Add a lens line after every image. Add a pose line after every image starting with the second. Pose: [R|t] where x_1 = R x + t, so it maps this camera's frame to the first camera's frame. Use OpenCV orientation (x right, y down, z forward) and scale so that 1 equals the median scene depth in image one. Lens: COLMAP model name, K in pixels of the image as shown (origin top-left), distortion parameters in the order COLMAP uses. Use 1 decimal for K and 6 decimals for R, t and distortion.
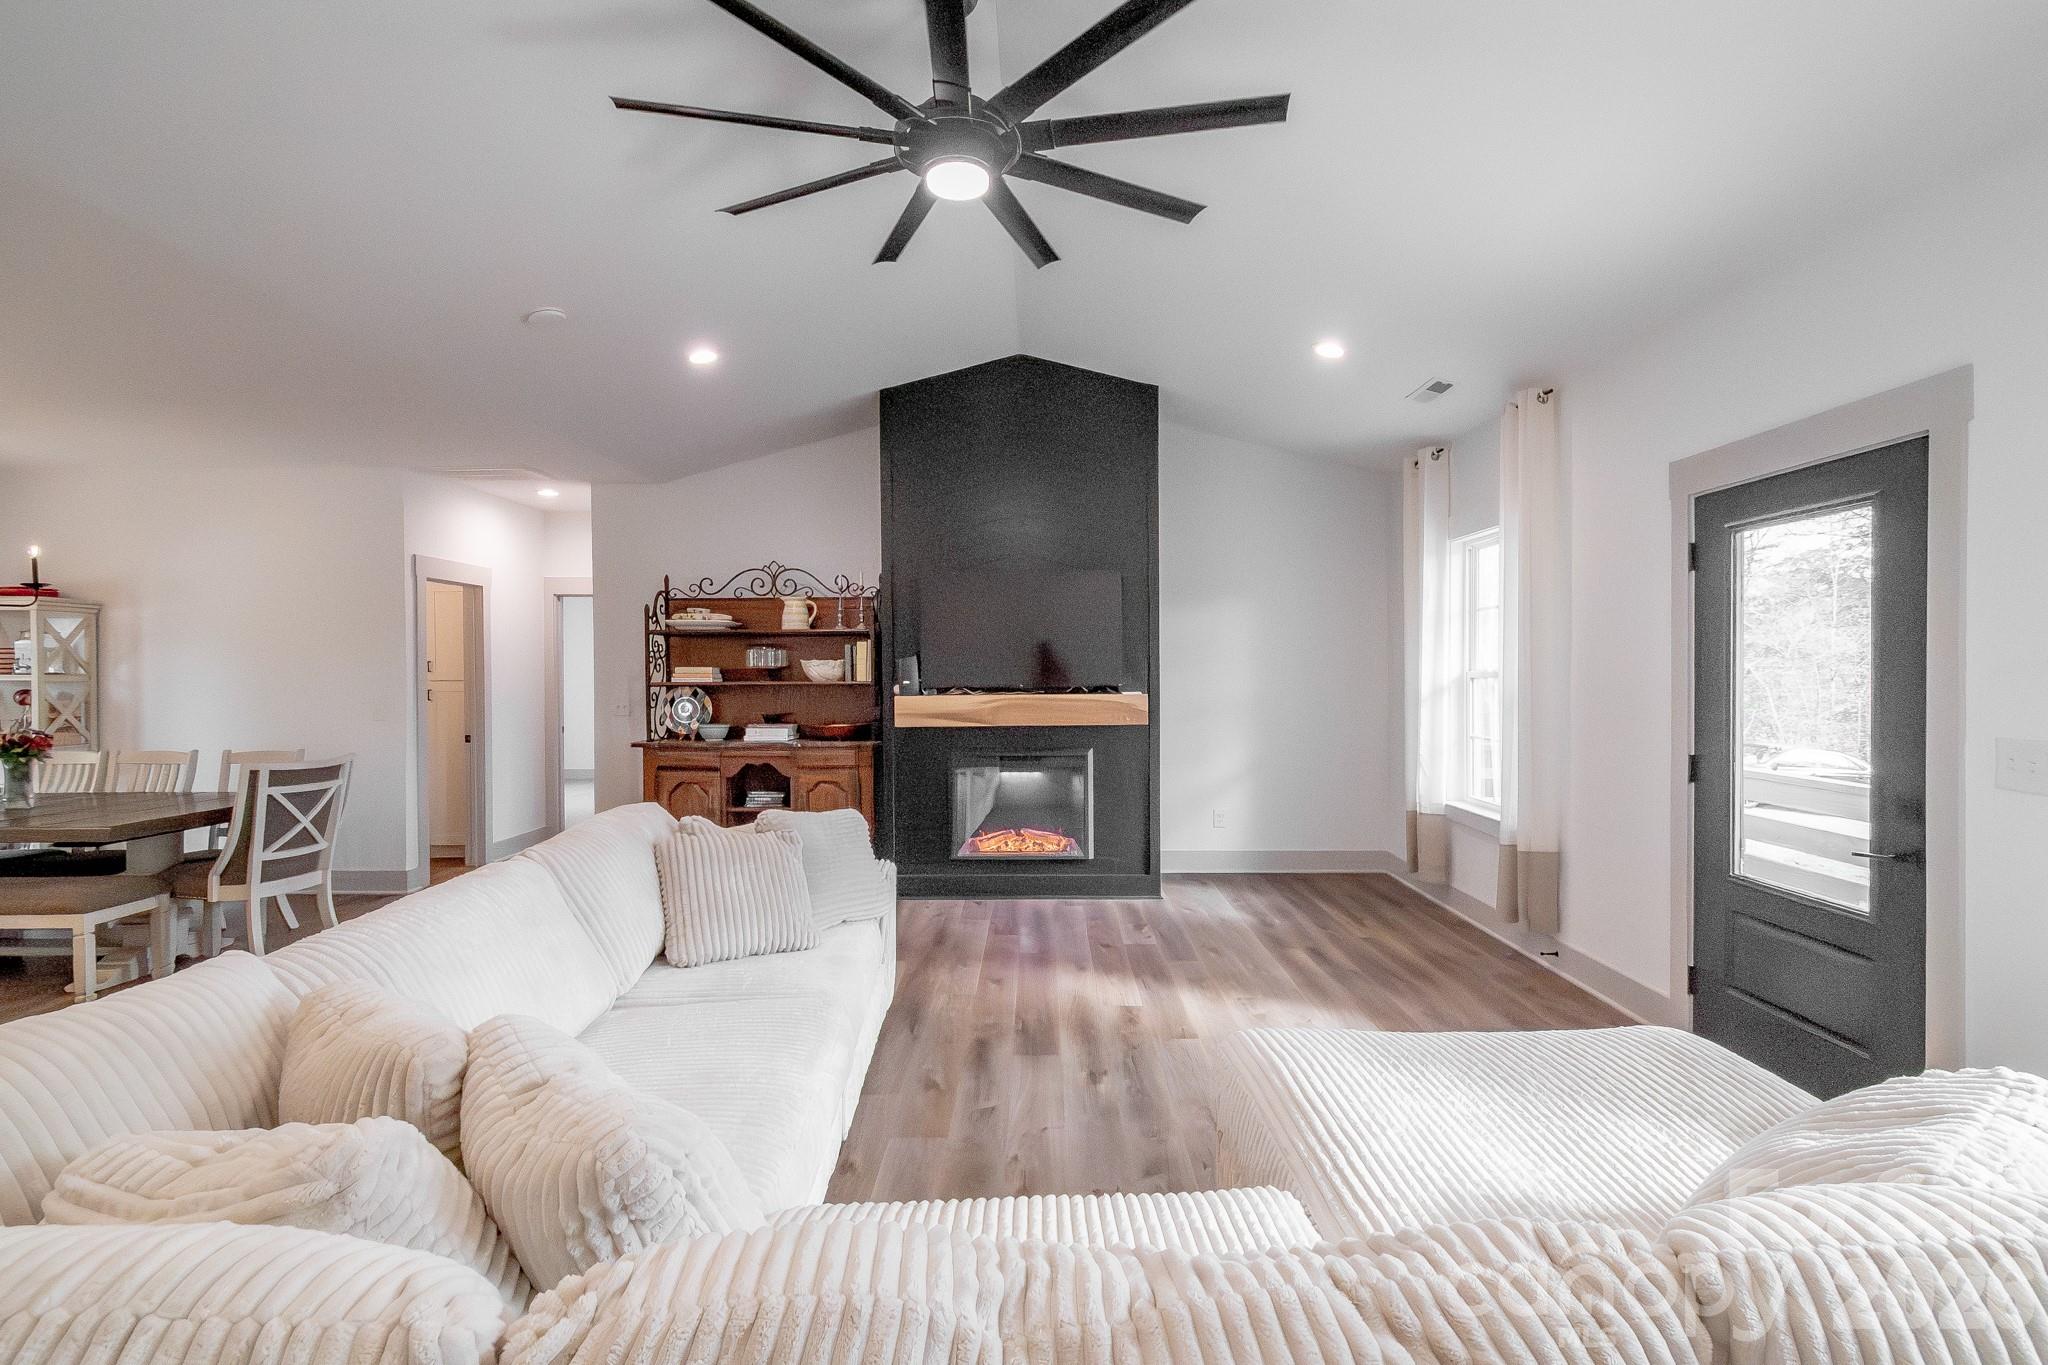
lens RADIAL K [[863.4, 0, 1059.9], [0, 863.4, 683.7], [0, 0, 1]] dist [0.002991, -0.000430]
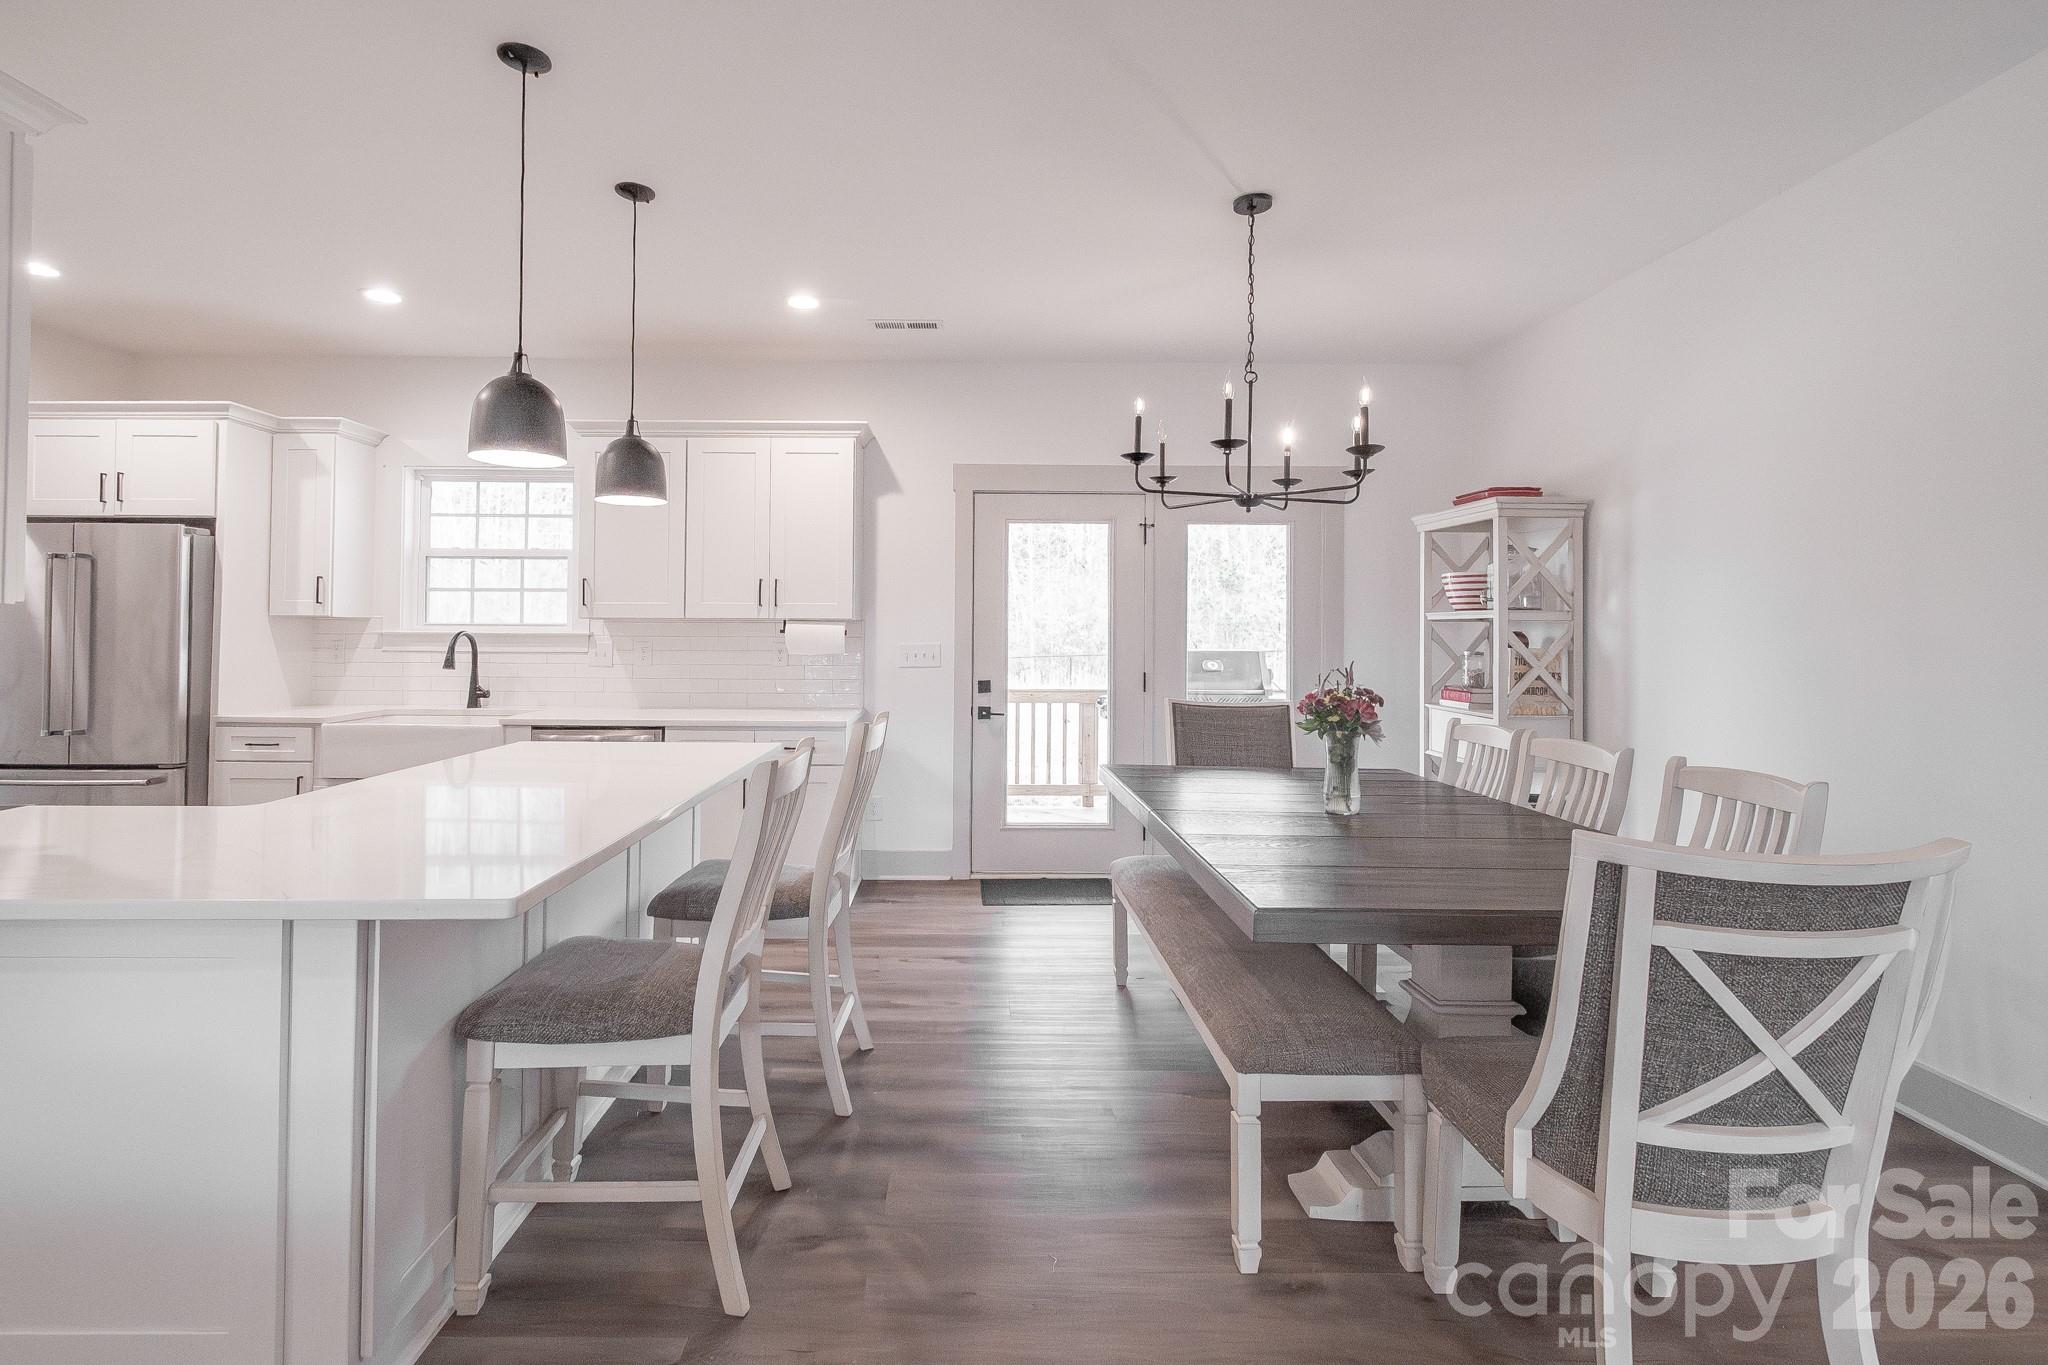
lens RADIAL K [[945.9, 0, 1002.1], [0, 945.9, 608.3], [0, 0, 1]] dist [-0.009179, -0.002652]
pose [[0.028510, -0.017010, -0.999449, -0.524869], [-0.025993, 0.999504, -0.017753, 0.014707], [0.999256, 0.026484, 0.028054, 0.683836]]
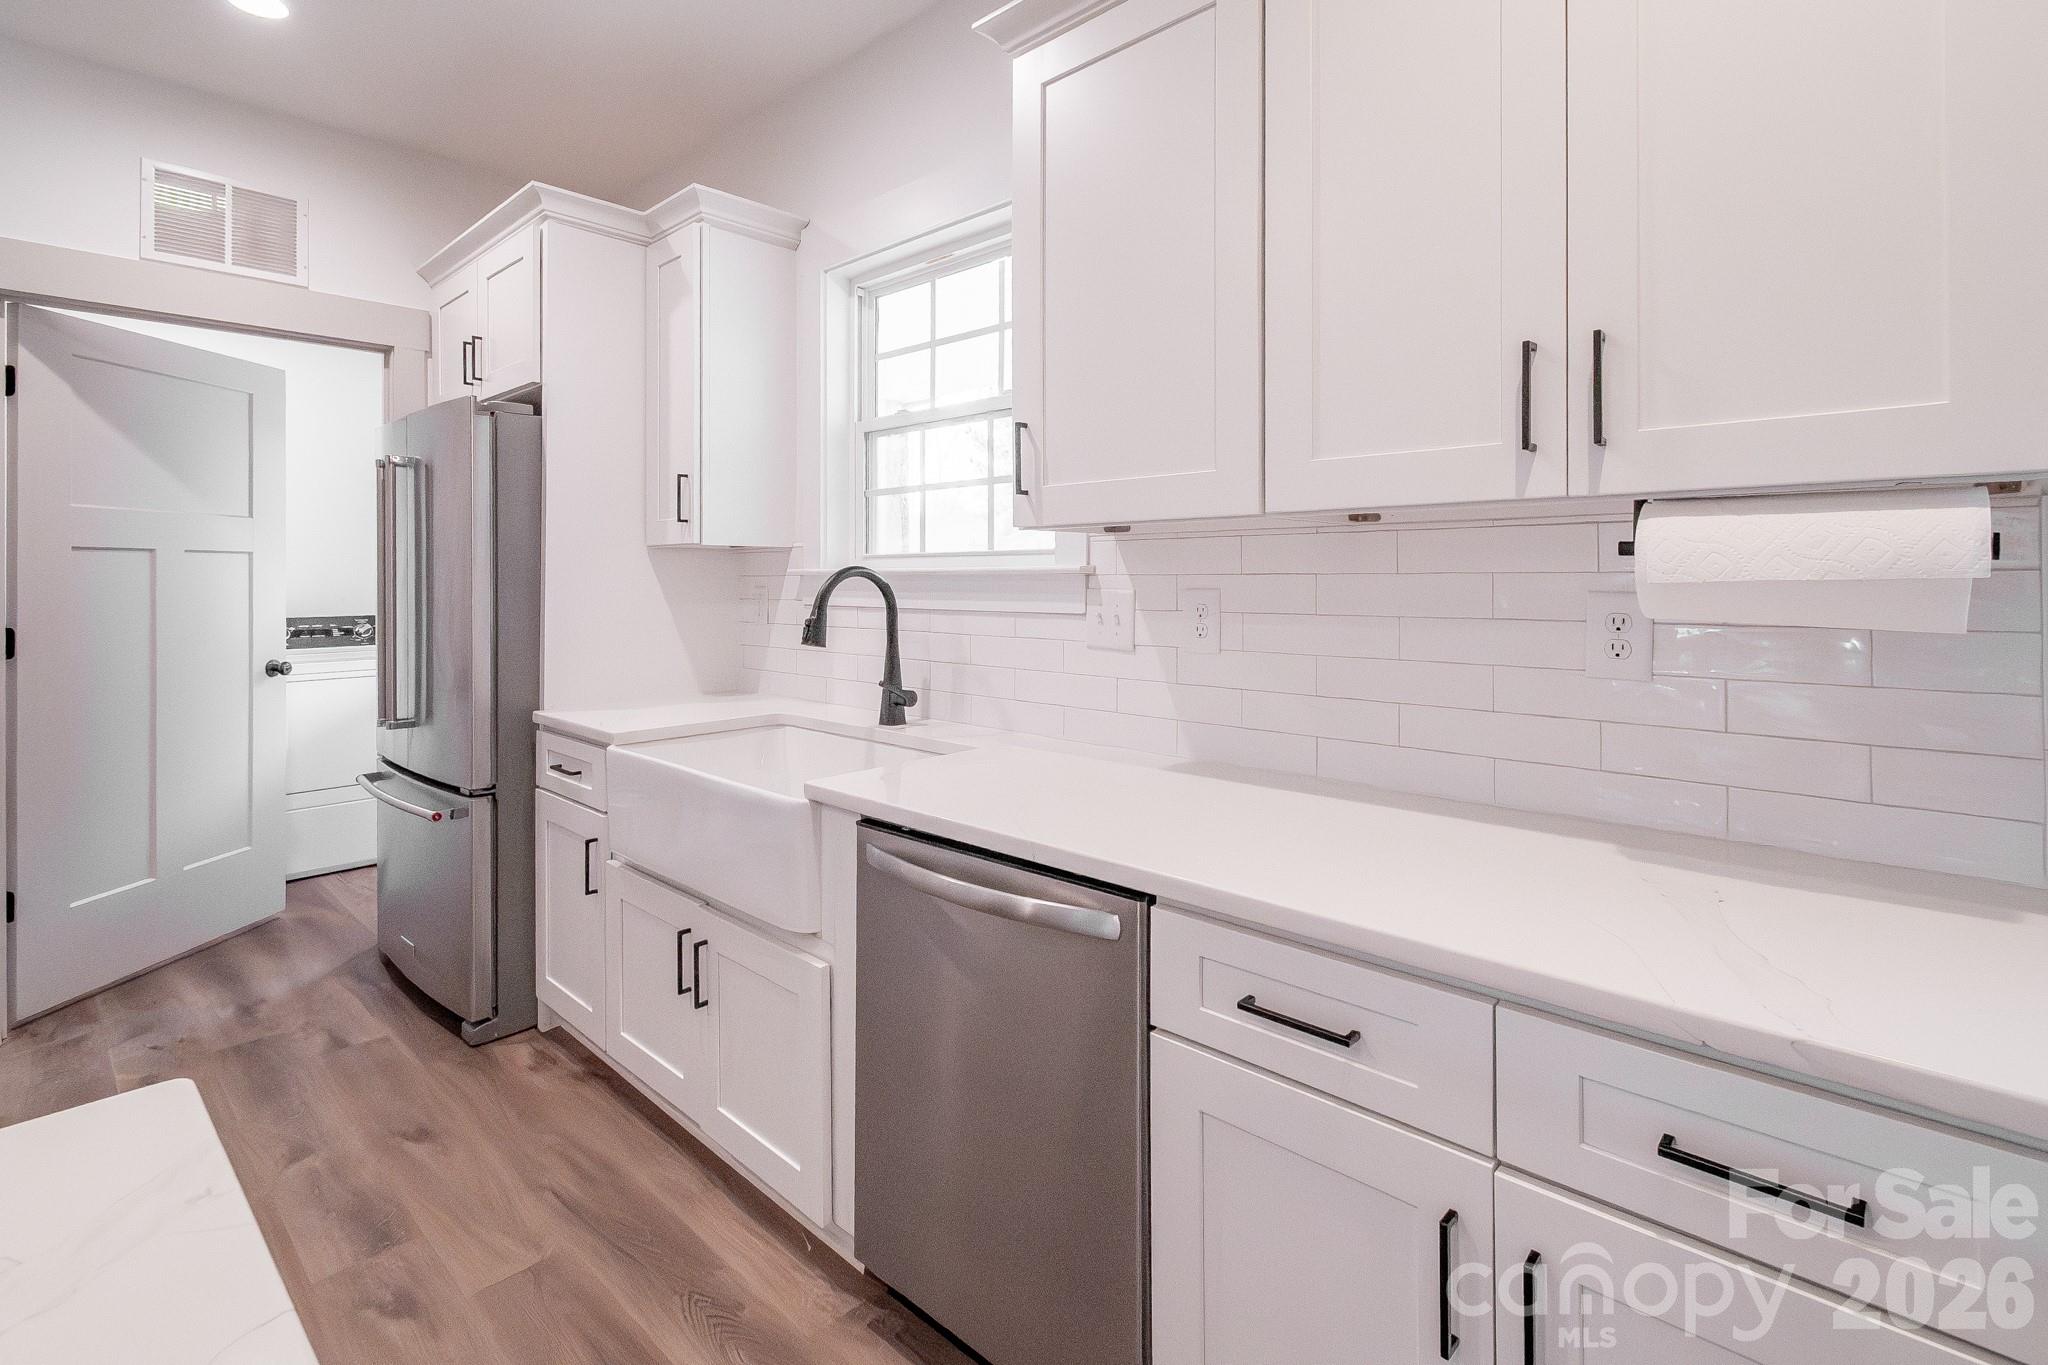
lens RADIAL K [[945.9, 0, 1026.2], [0, 945.9, 562.9], [0, 0, 1]] dist [-0.009179, -0.002652]
pose [[-0.675032, -0.007873, -0.737746, -1.315562], [-0.010856, 0.999941, -0.000737, 0.035706], [0.737708, 0.007512, -0.675078, 0.514759]]
